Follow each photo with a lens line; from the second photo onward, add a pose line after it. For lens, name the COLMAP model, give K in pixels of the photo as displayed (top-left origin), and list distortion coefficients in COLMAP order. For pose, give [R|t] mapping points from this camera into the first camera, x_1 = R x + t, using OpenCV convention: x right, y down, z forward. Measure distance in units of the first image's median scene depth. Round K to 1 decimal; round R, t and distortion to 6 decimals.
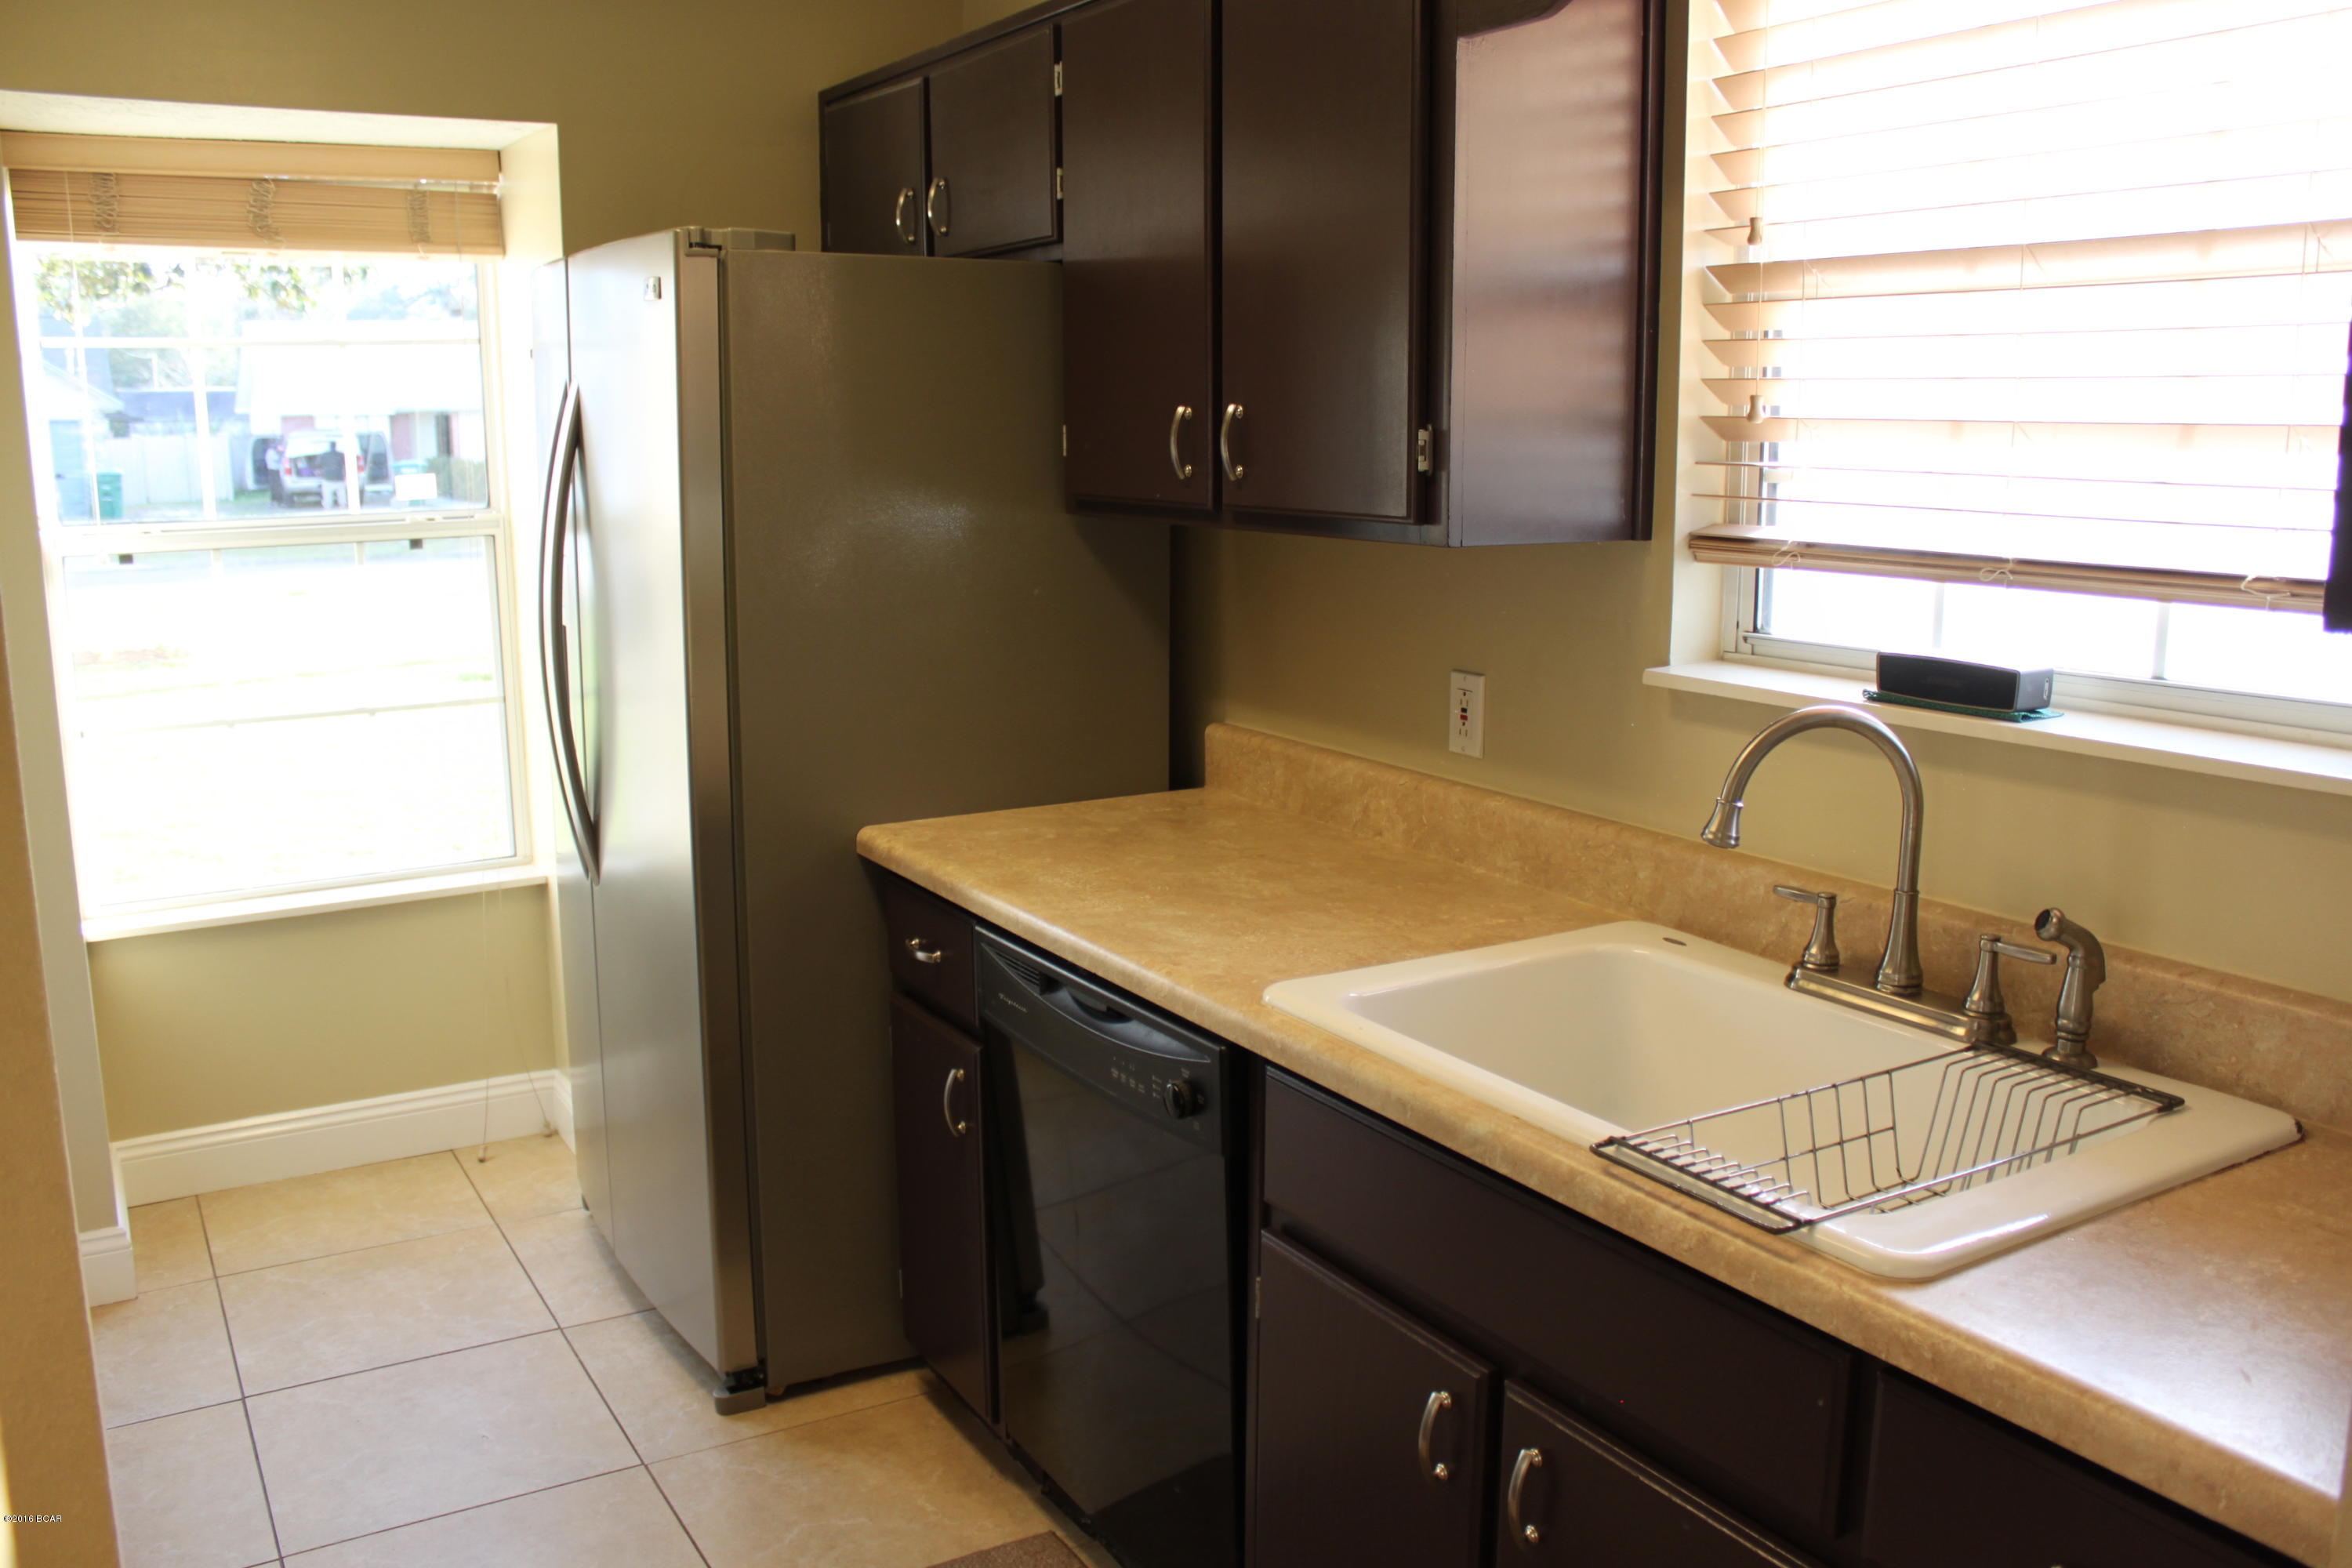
lens RADIAL K [[1920.5, 0, 1176.0], [0, 1920.5, 784.0], [0, 0, 1]] dist [-0.114541, 0.009988]
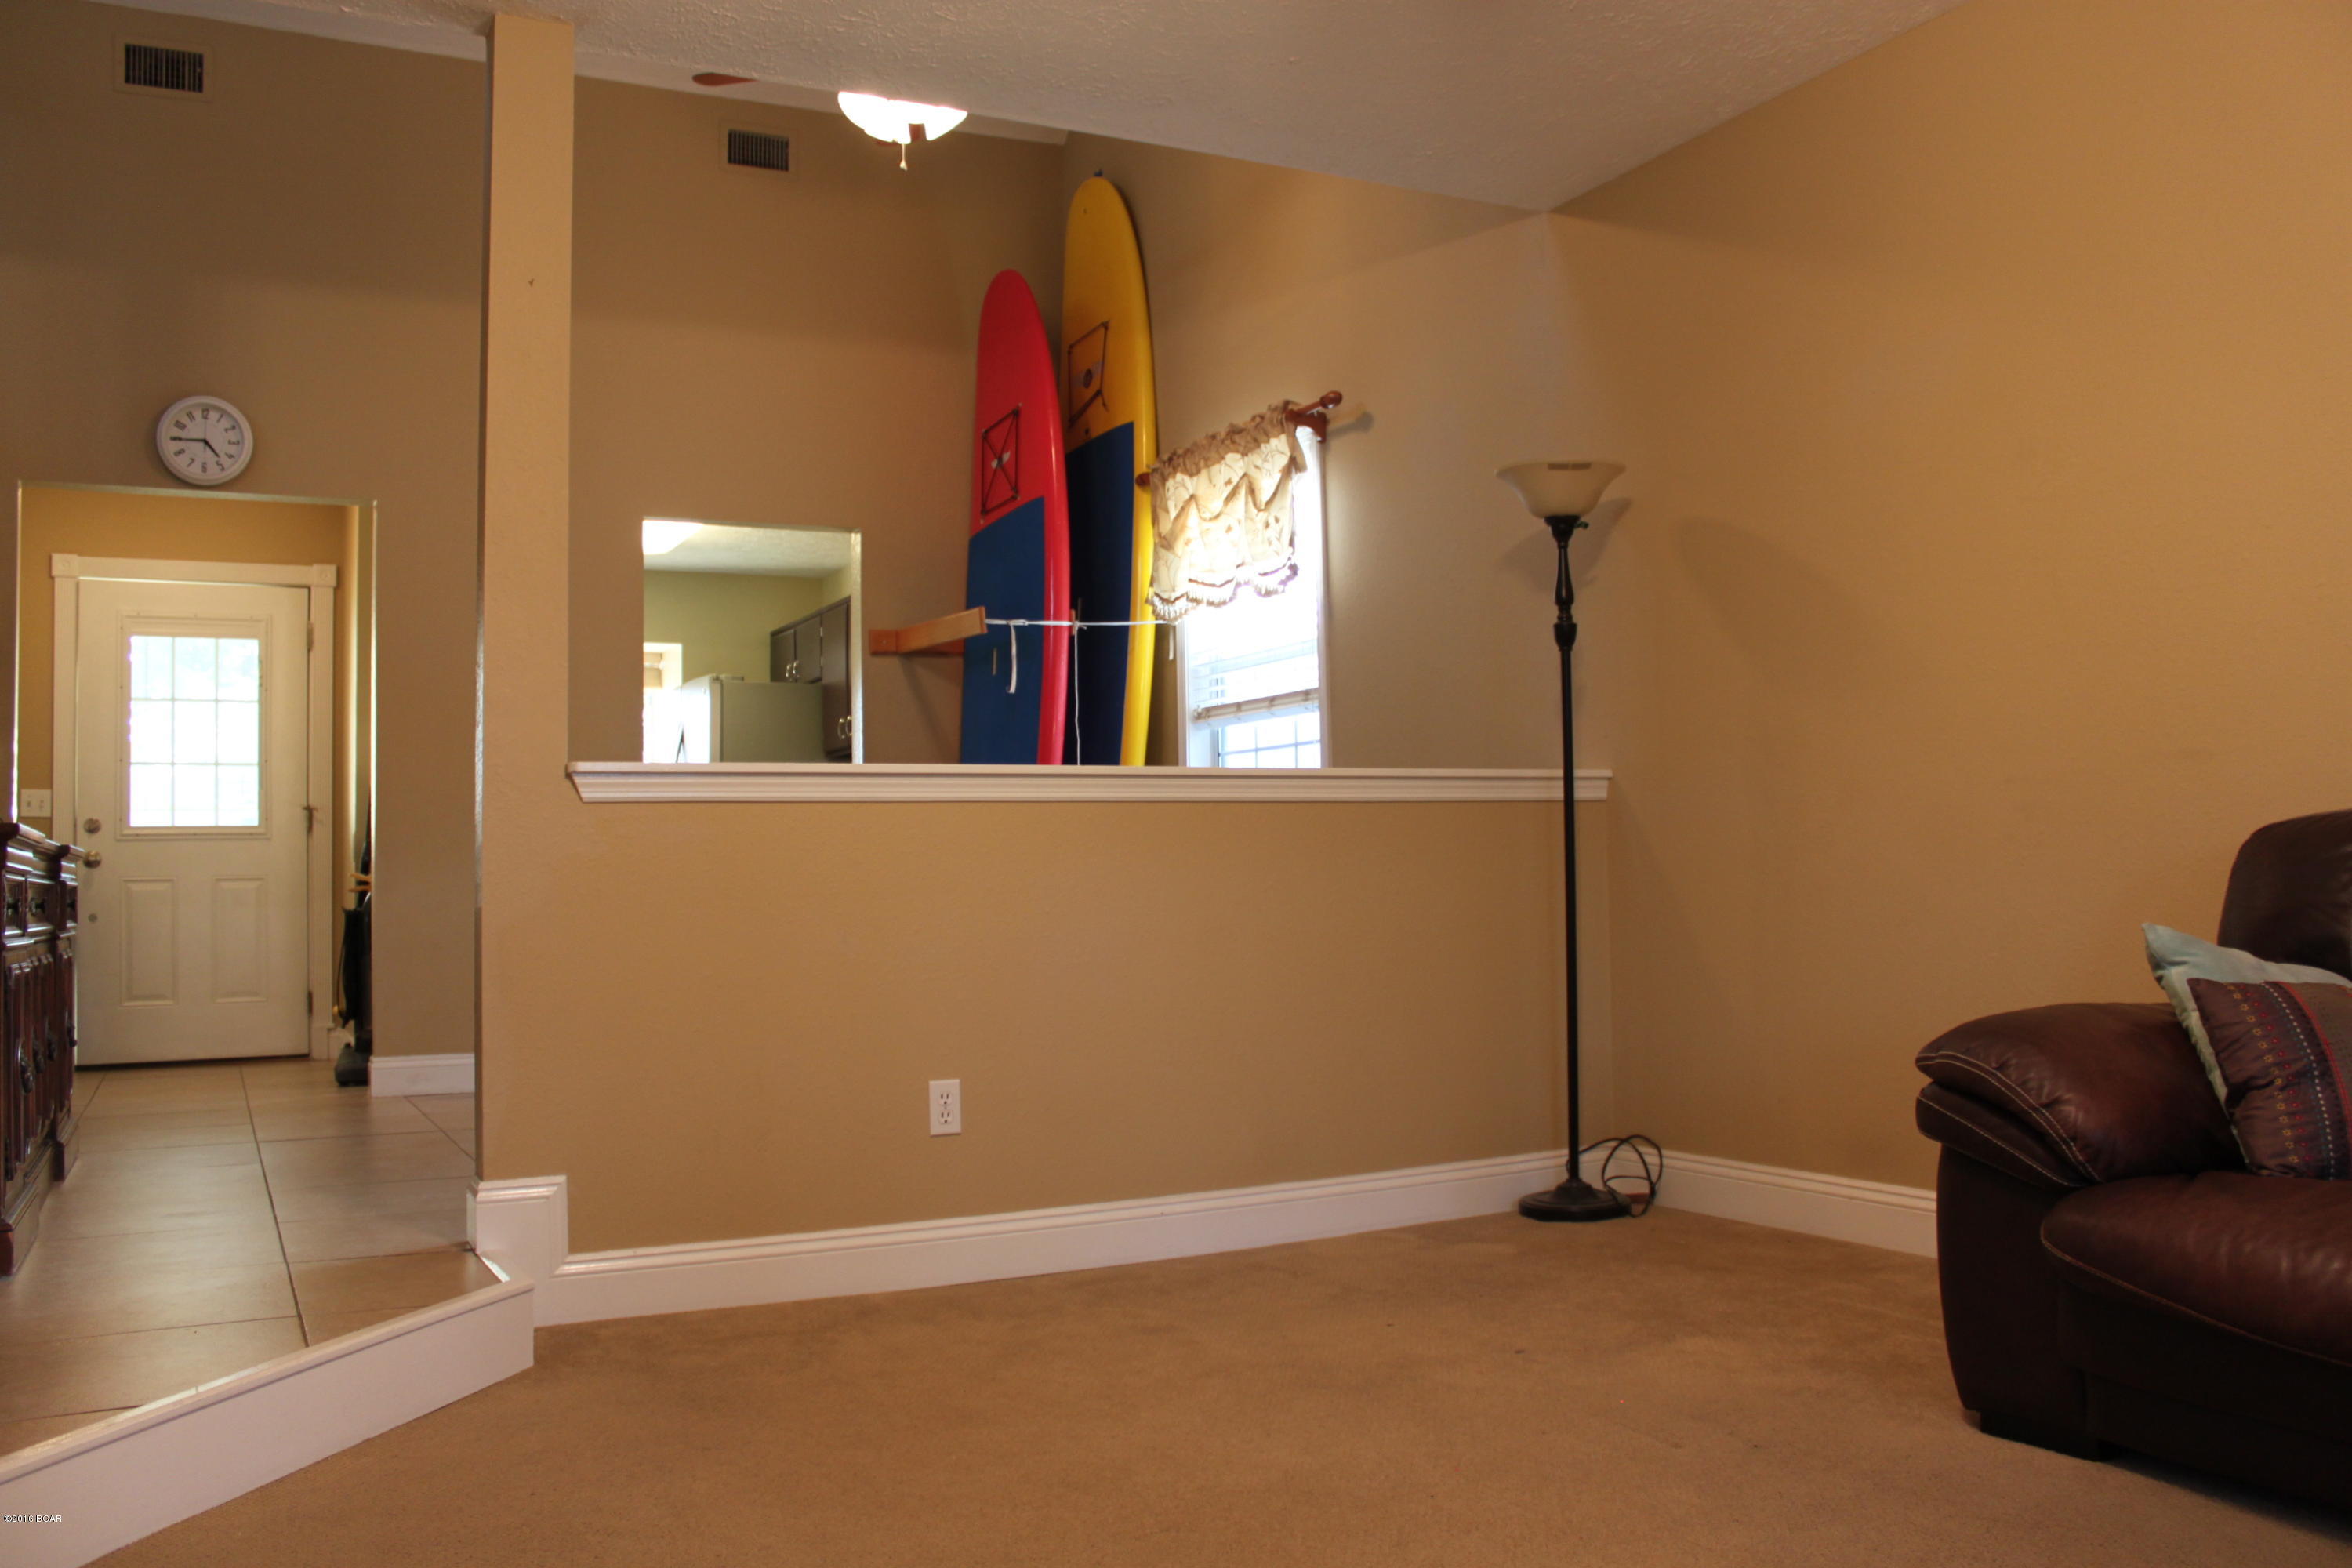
lens RADIAL K [[1920.5, 0, 1176.0], [0, 1920.5, 784.0], [0, 0, 1]] dist [-0.114541, 0.009988]
pose [[0.997672, -0.023046, -0.064184, 0.665661], [0.007503, 0.972550, -0.232572, 0.593175], [0.067782, 0.231549, 0.970459, -1.898082]]
